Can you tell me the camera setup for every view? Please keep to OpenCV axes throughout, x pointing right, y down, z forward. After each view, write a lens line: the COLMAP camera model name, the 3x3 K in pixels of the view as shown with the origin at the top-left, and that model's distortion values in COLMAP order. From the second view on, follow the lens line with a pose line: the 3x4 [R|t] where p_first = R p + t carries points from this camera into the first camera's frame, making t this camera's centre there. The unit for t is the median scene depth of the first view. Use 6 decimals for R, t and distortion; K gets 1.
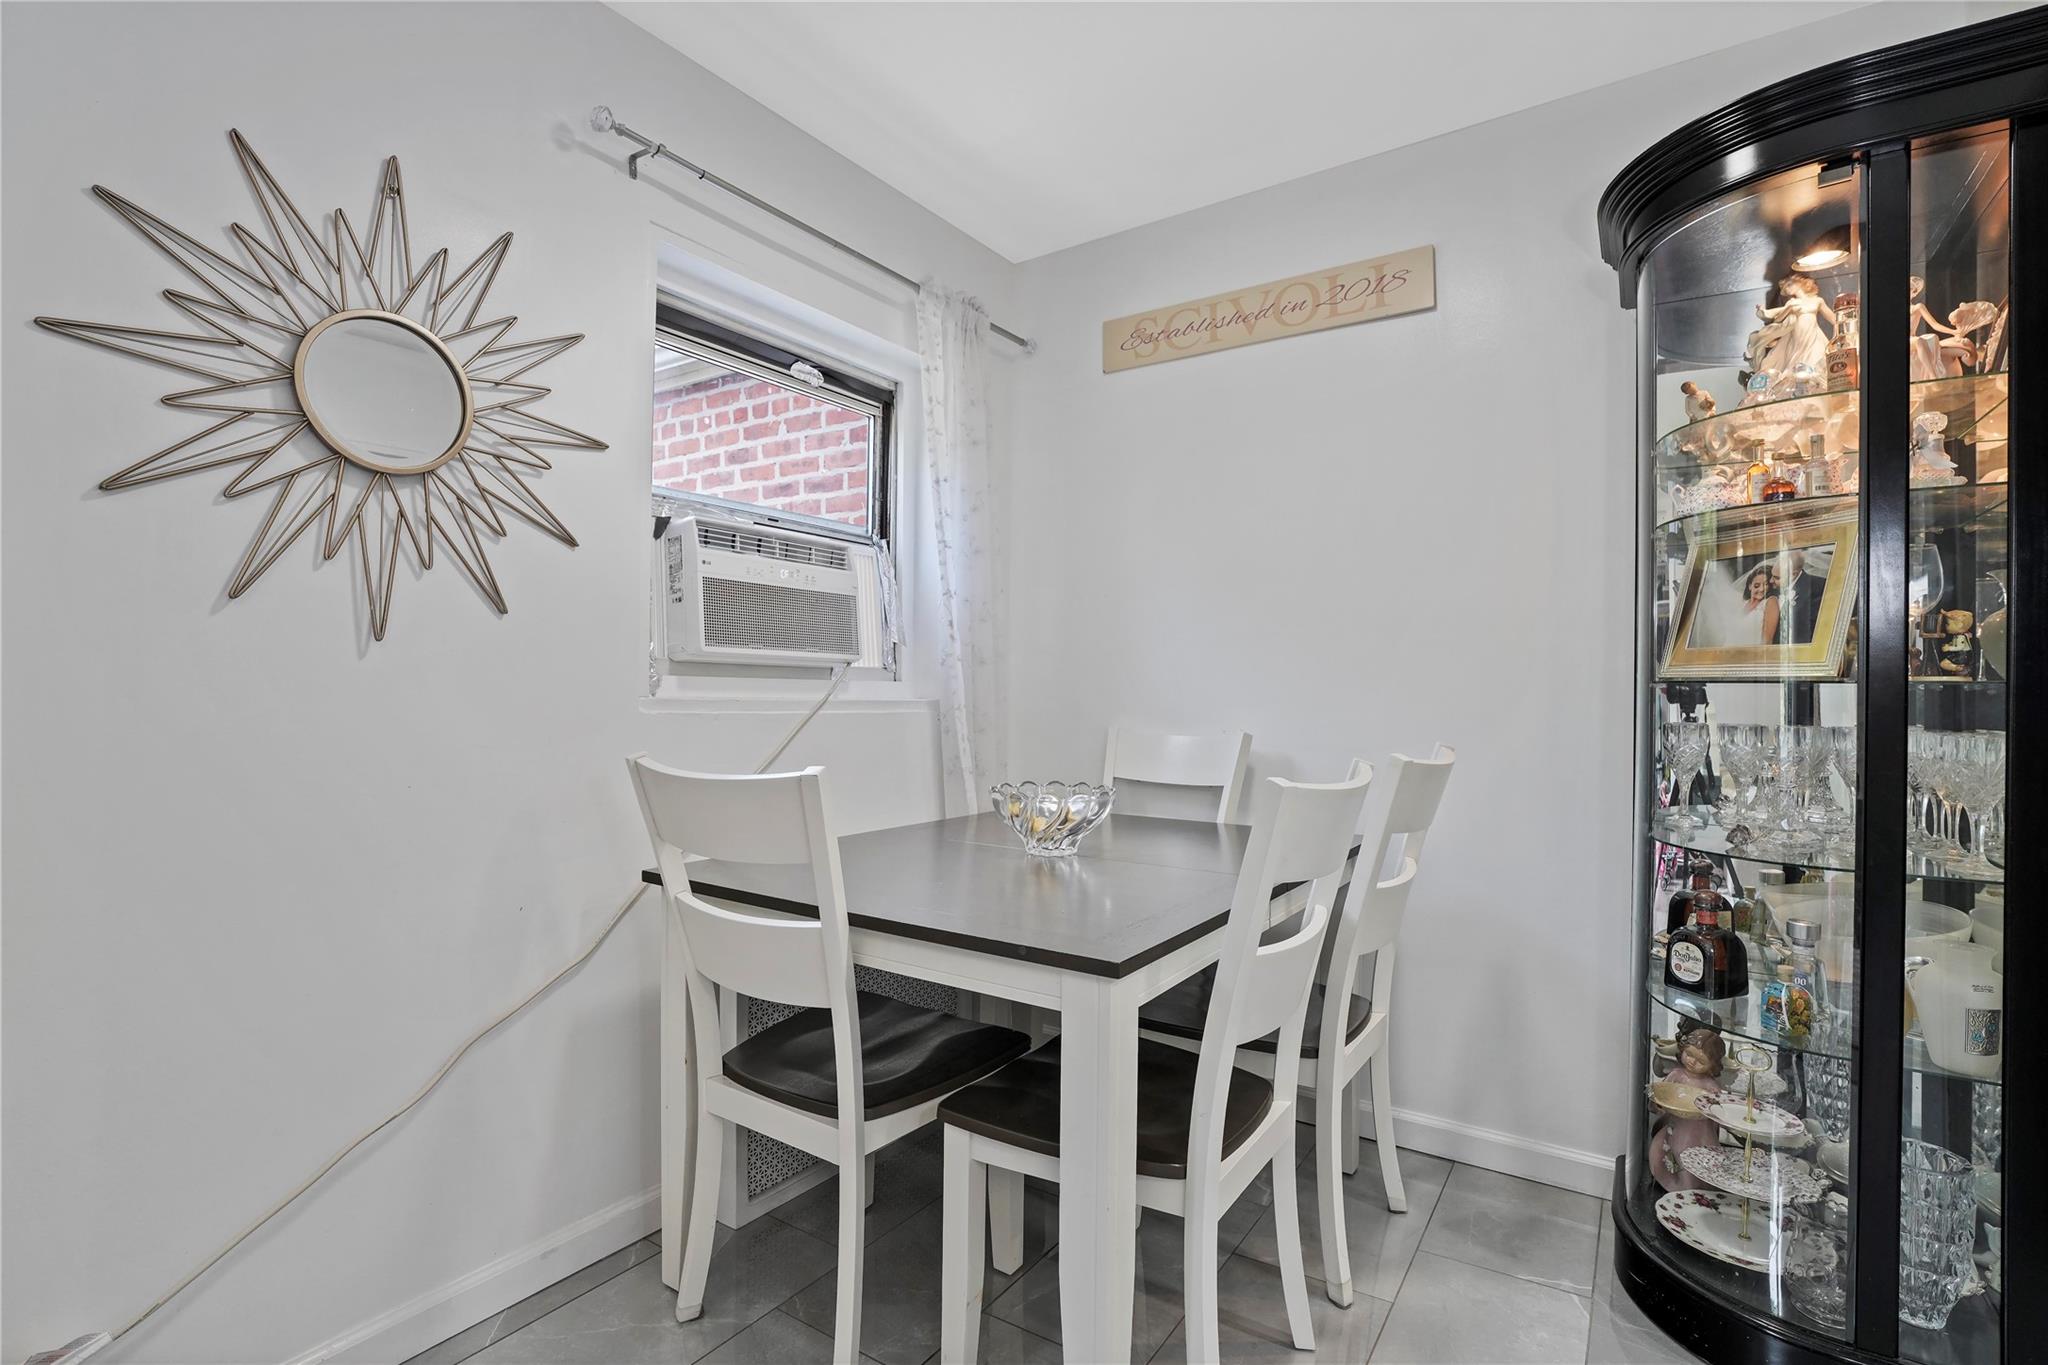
lens RADIAL K [[987.4, 0, 1052.5], [0, 987.4, 672.5], [0, 0, 1]] dist [-0.060729, 0.024837]
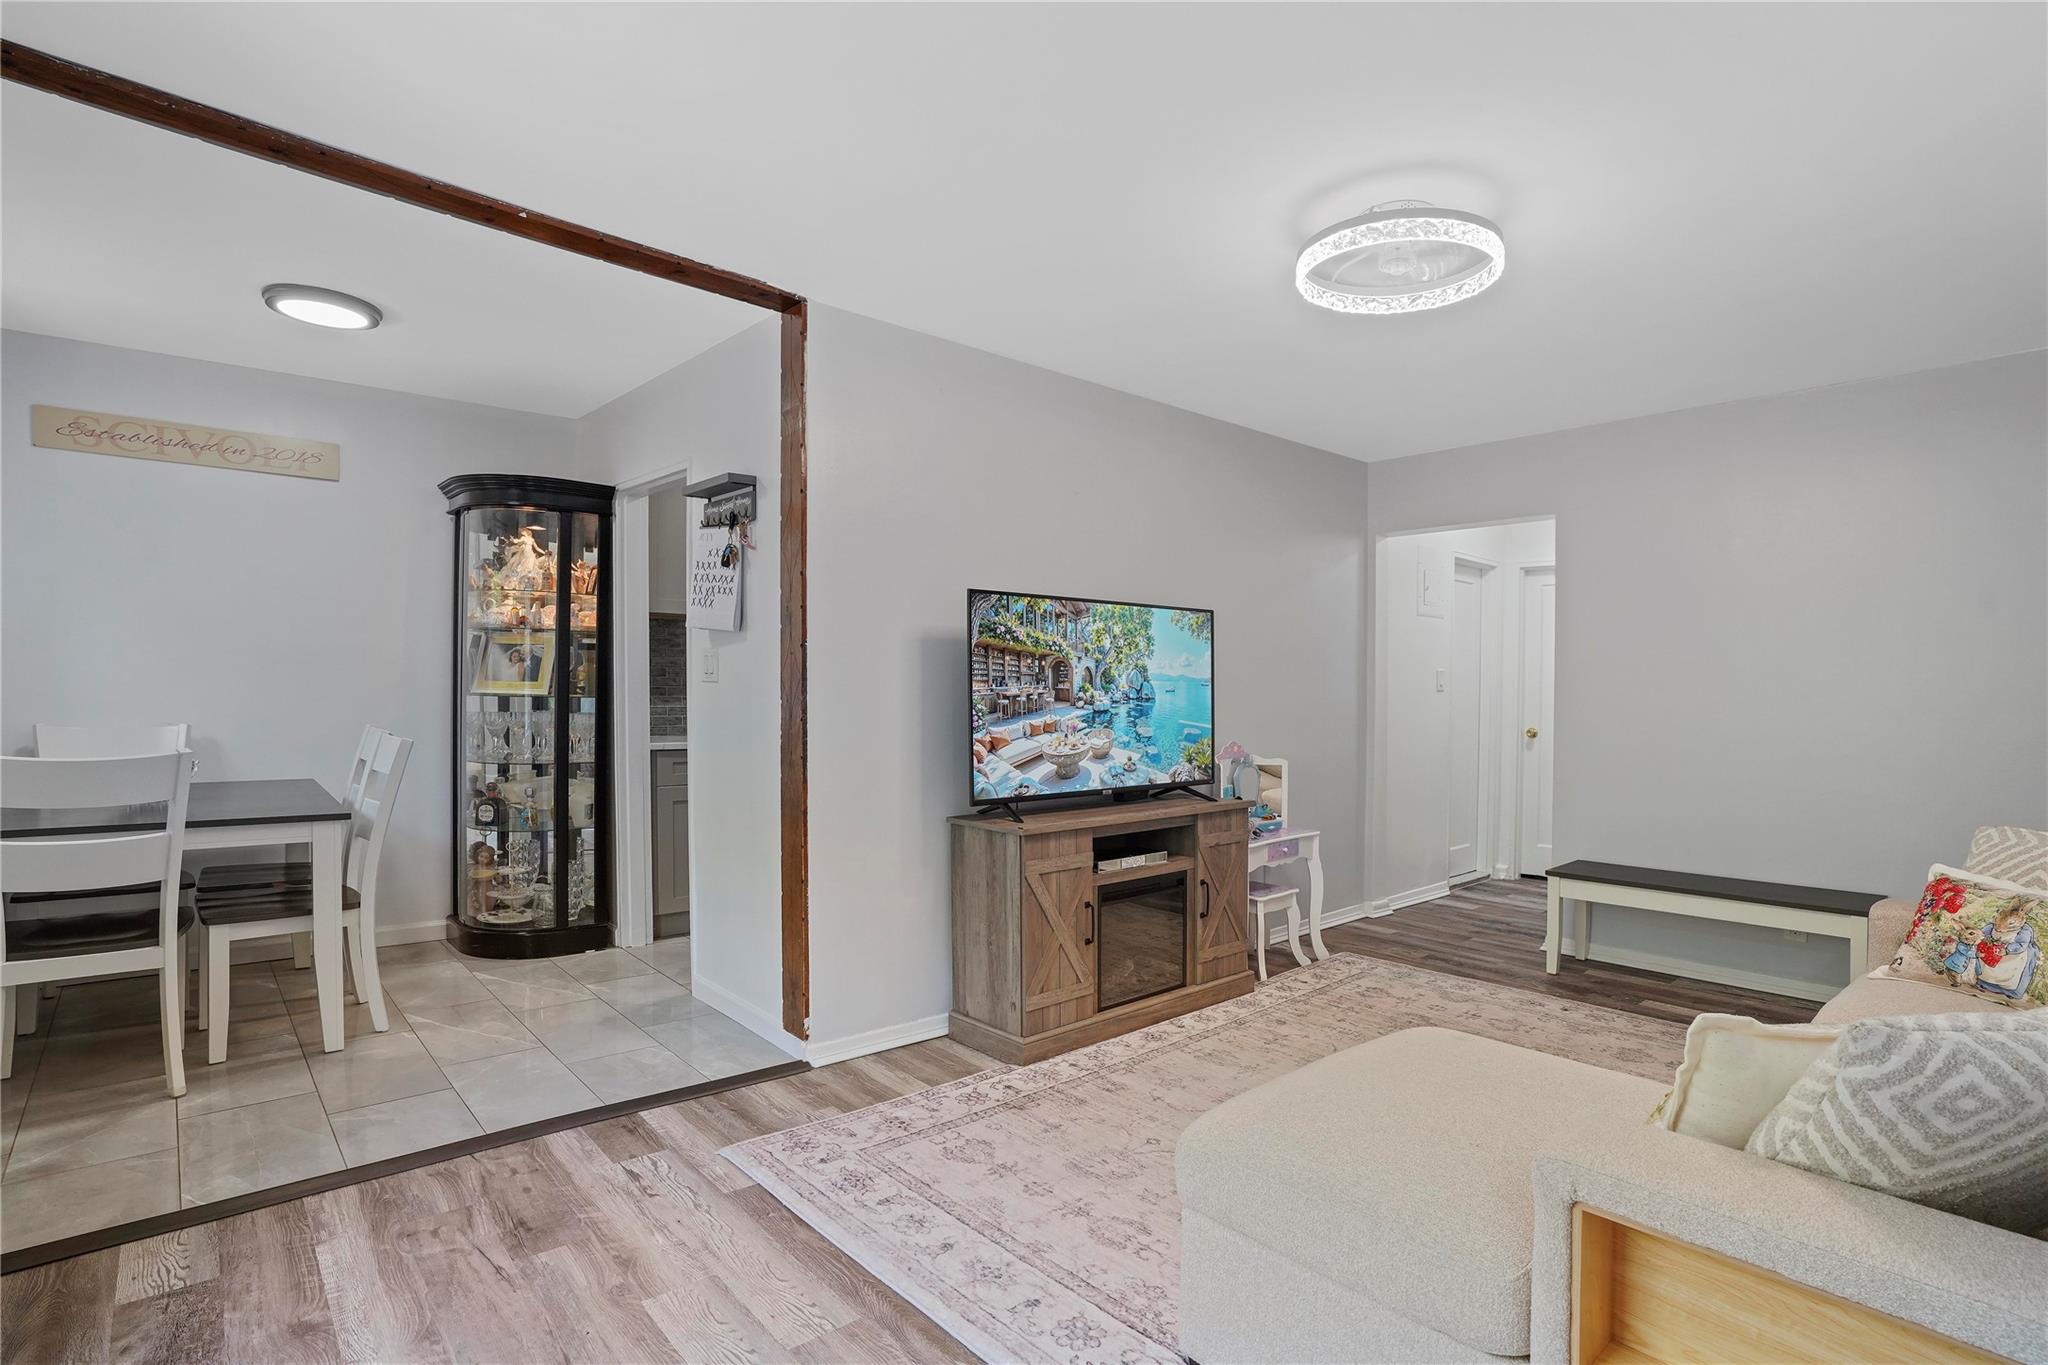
lens RADIAL K [[992.8, 0, 1051.0], [0, 992.8, 719.1], [0, 0, 1]] dist [-0.054410, 0.023590]
pose [[0.239215, -0.033912, 0.970374, -1.366110], [-0.037038, 0.998344, 0.044020, -0.090235], [-0.970260, -0.046471, 0.237563, -0.936596]]
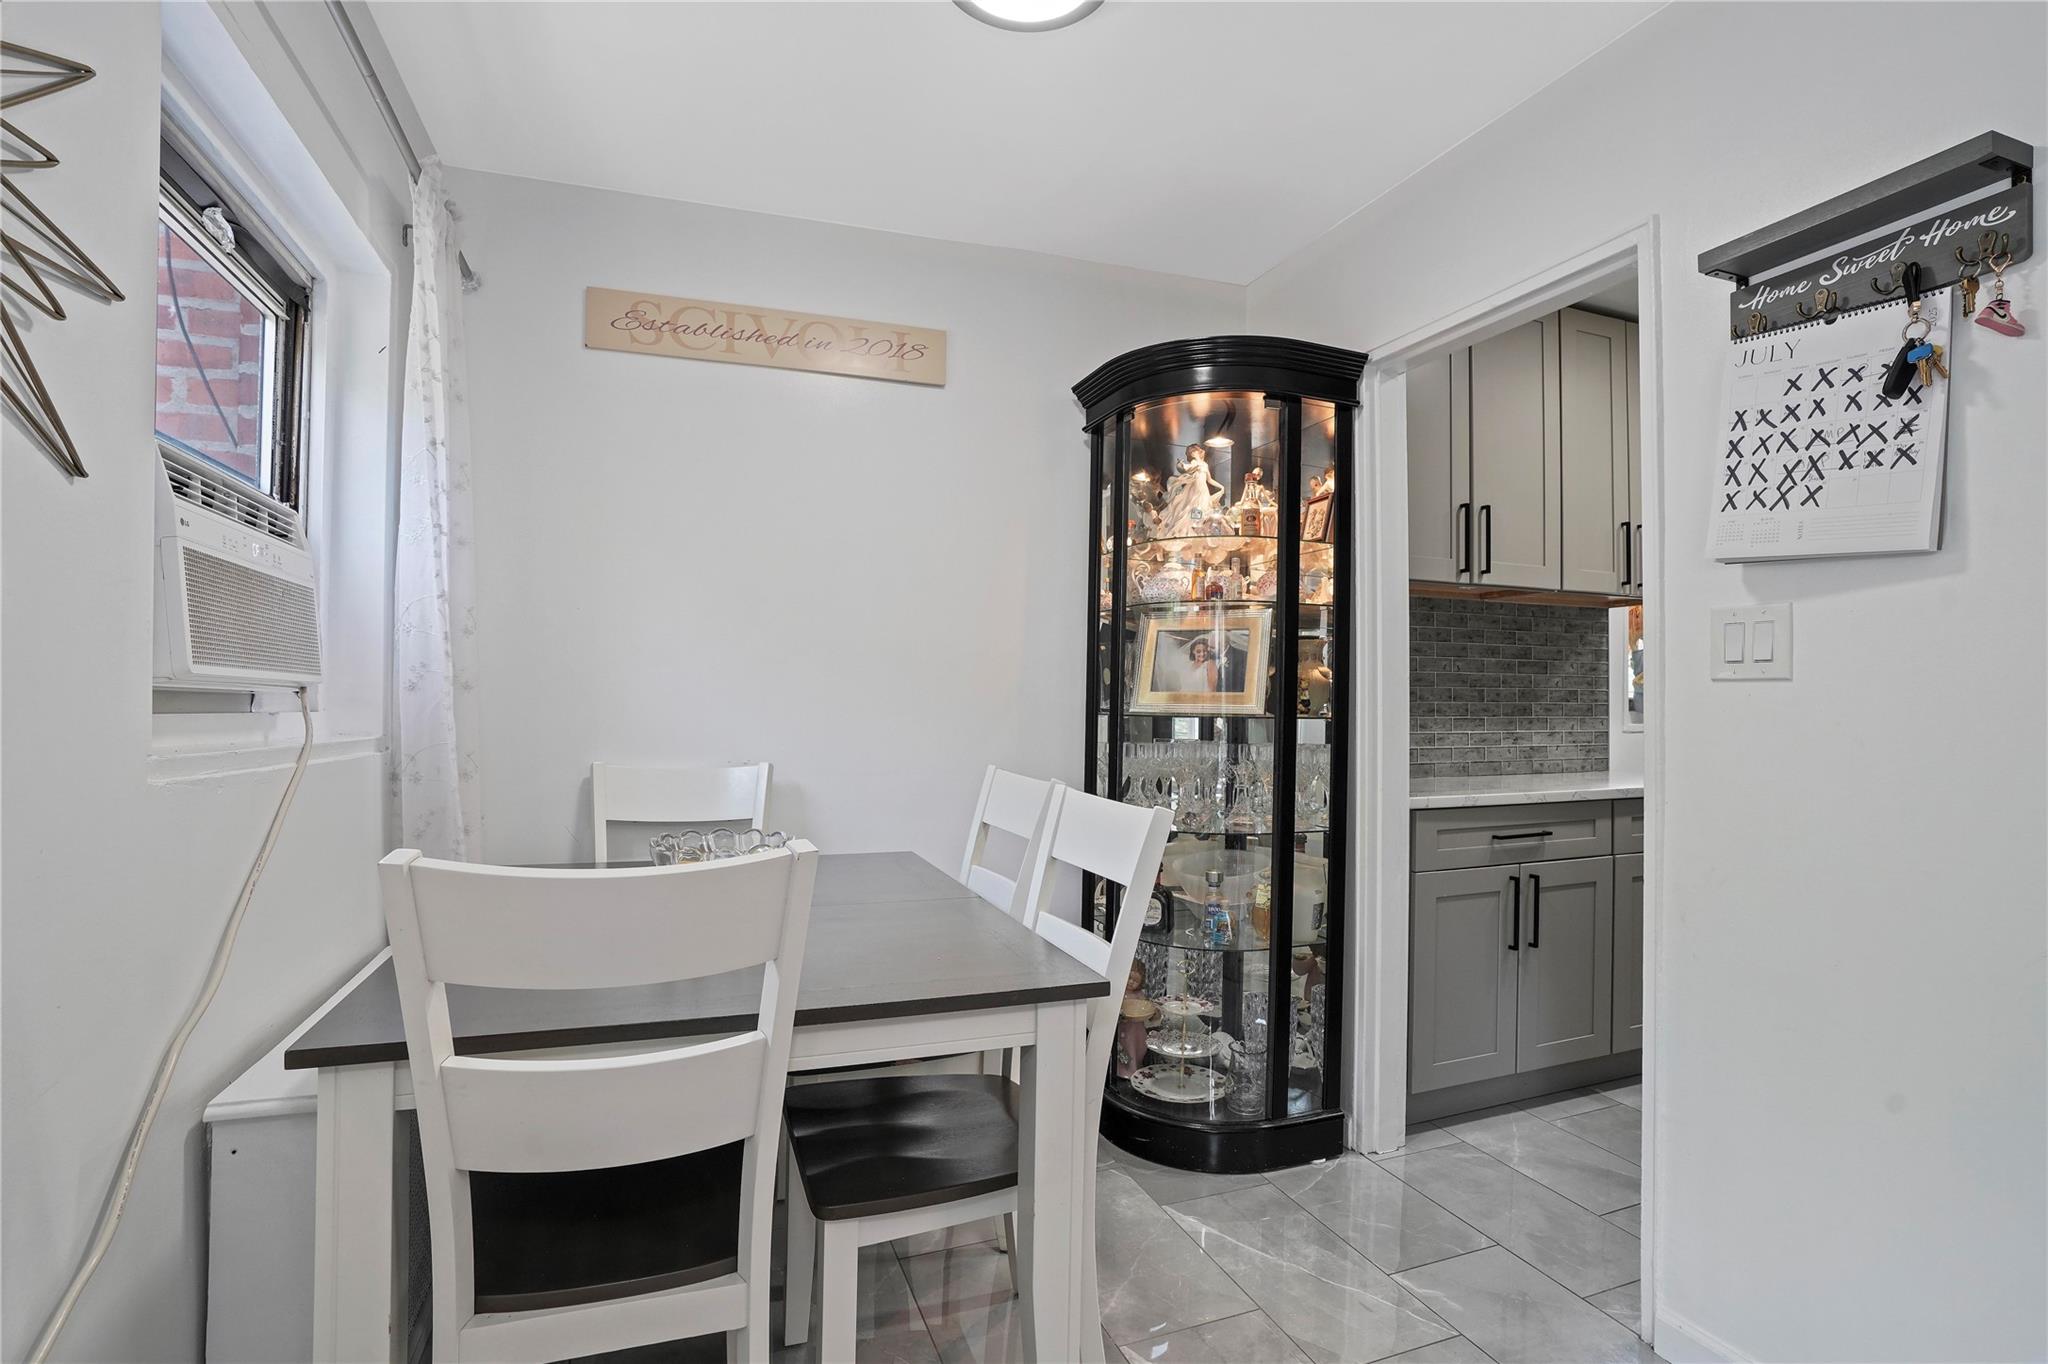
lens RADIAL K [[987.4, 0, 1052.5], [0, 987.4, 672.0], [0, 0, 1]] dist [-0.060729, 0.024837]
pose [[0.581295, 0.024311, 0.813330, -0.630975], [-0.024175, 0.999628, -0.012602, -0.032230], [-0.813334, -0.012337, 0.581667, 0.280351]]
